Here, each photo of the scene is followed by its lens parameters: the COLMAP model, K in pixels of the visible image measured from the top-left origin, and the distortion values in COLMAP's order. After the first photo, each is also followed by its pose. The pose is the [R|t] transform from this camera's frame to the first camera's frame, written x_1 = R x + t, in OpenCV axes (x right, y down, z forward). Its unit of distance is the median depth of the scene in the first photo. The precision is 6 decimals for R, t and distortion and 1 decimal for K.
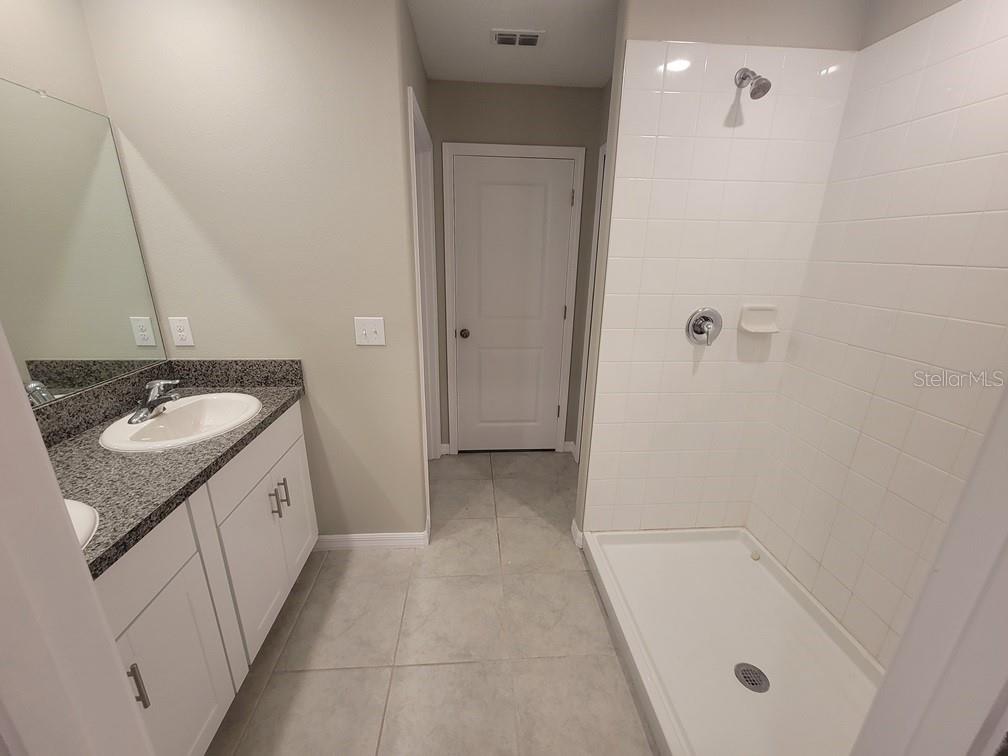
lens RADIAL K [[412.5, 0, 500.3], [0, 412.5, 380.9], [0, 0, 1]] dist [0.001418, -0.001124]
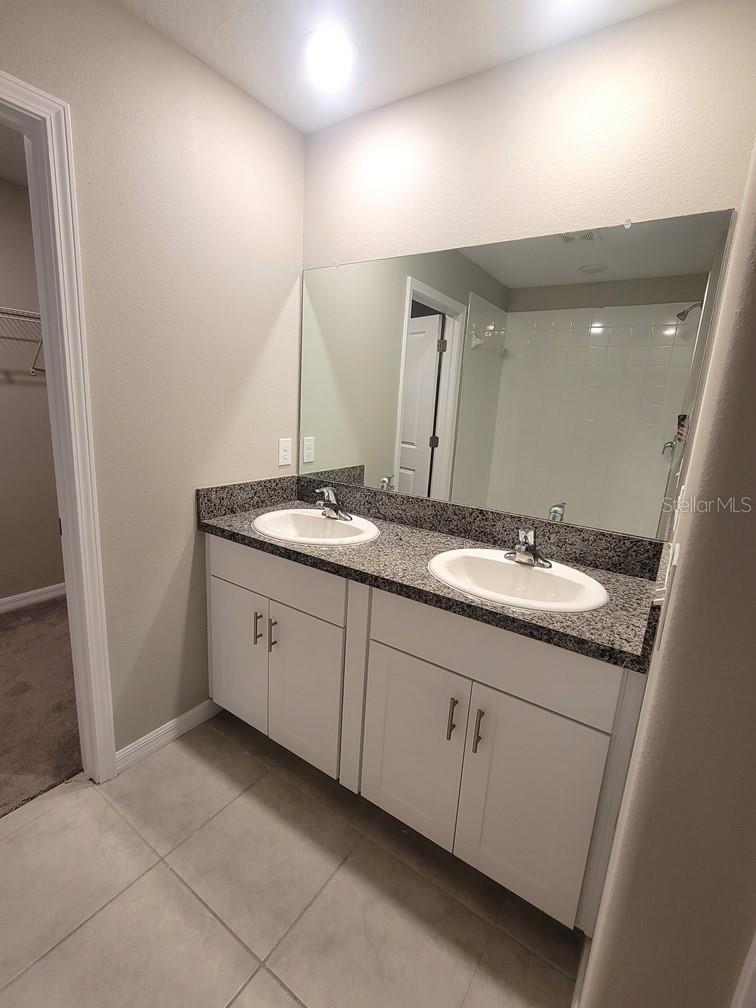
lens RADIAL K [[456.9, 0, 372.4], [0, 456.9, 505.3], [0, 0, 1]] dist [-0.005034, -0.000537]
pose [[-0.622850, 0.119412, -0.773175, 0.114617], [-0.298433, 0.877288, 0.375902, -0.304415], [0.723185, 0.464872, -0.510782, 1.237348]]
